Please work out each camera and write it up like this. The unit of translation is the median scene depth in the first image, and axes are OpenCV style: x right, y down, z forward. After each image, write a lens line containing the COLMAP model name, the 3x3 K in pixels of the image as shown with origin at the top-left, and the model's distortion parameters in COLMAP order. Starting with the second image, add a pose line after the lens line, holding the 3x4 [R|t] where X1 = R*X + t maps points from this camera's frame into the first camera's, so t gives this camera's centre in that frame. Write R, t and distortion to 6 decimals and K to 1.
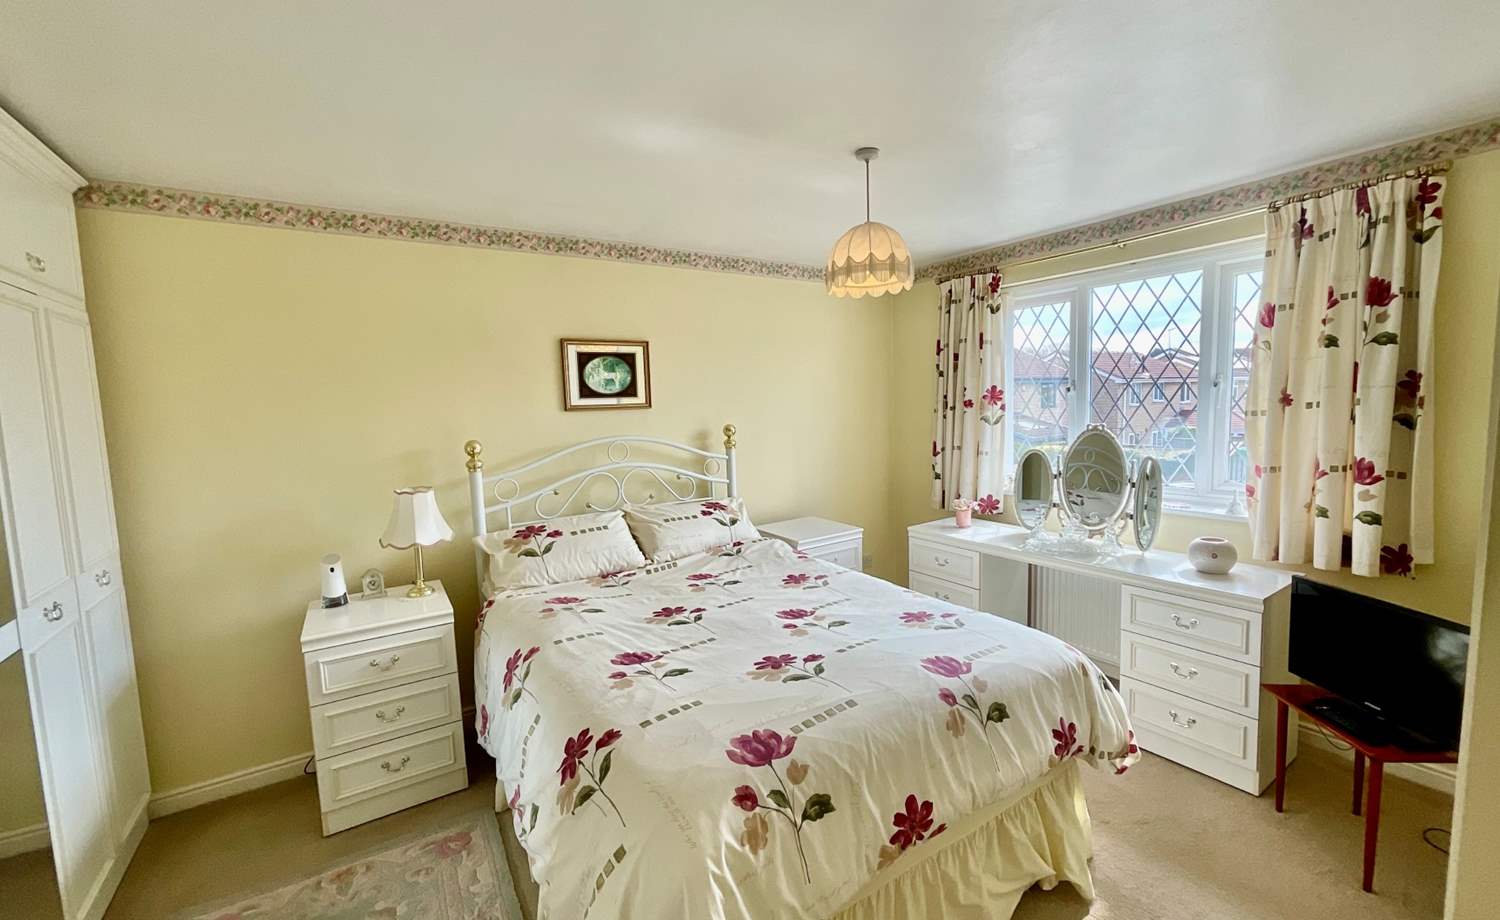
lens RADIAL K [[605.9, 0, 750.0], [0, 605.9, 460.0], [0, 0, 1]] dist [-0.002995, -0.000152]
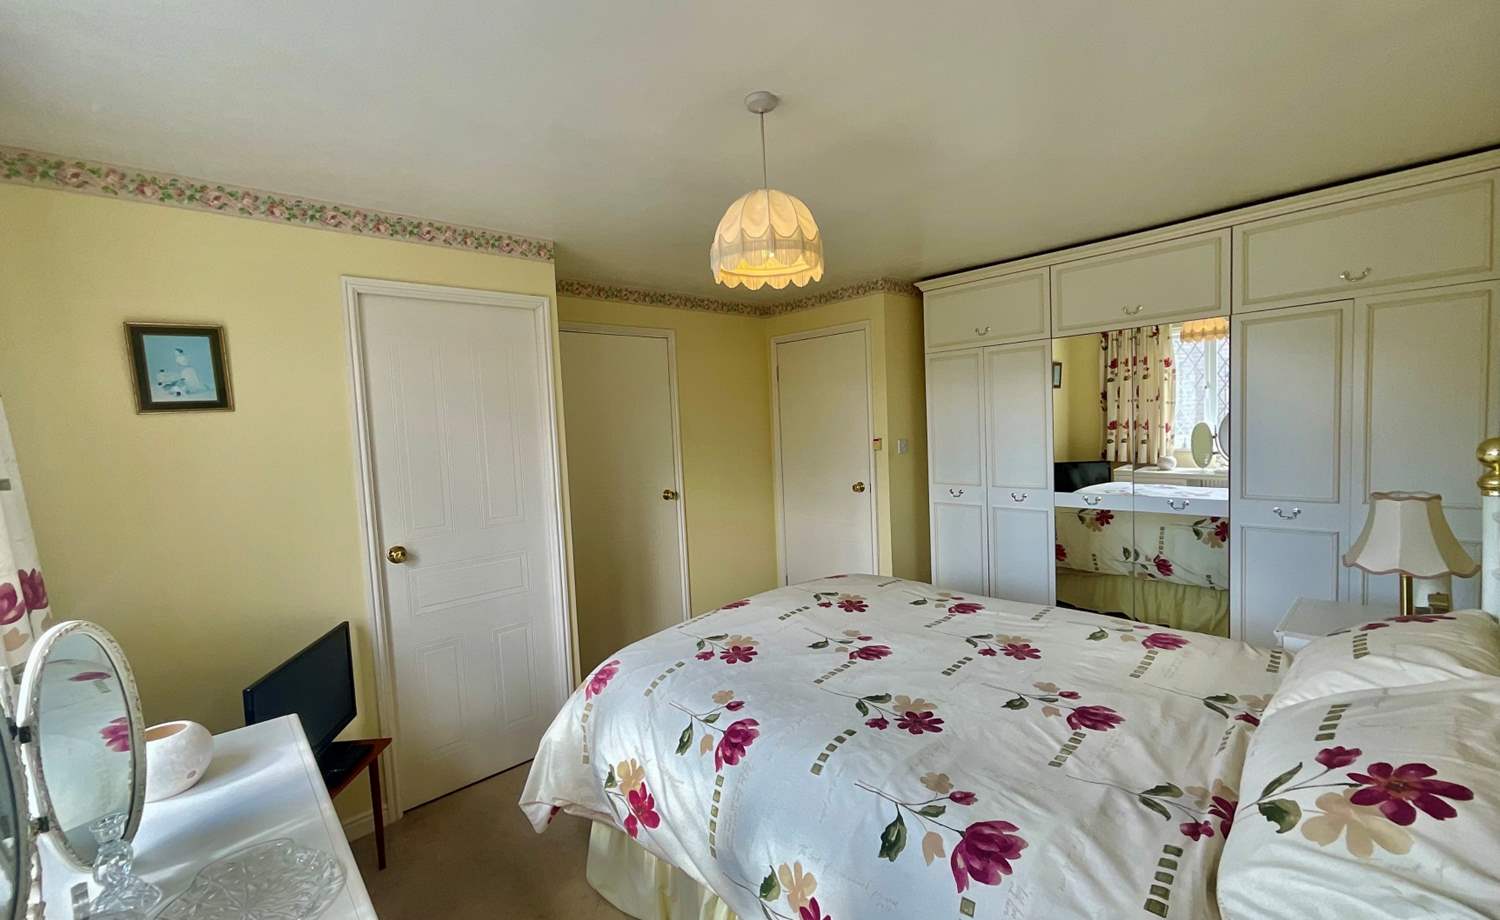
lens RADIAL K [[605.9, 0, 750.0], [0, 605.9, 460.0], [0, 0, 1]] dist [-0.002995, -0.000152]
pose [[-0.984049, 0.087319, -0.154997, 0.296028], [0.062017, 0.984977, 0.161163, -0.146605], [0.166741, 0.148980, -0.974681, 1.468173]]
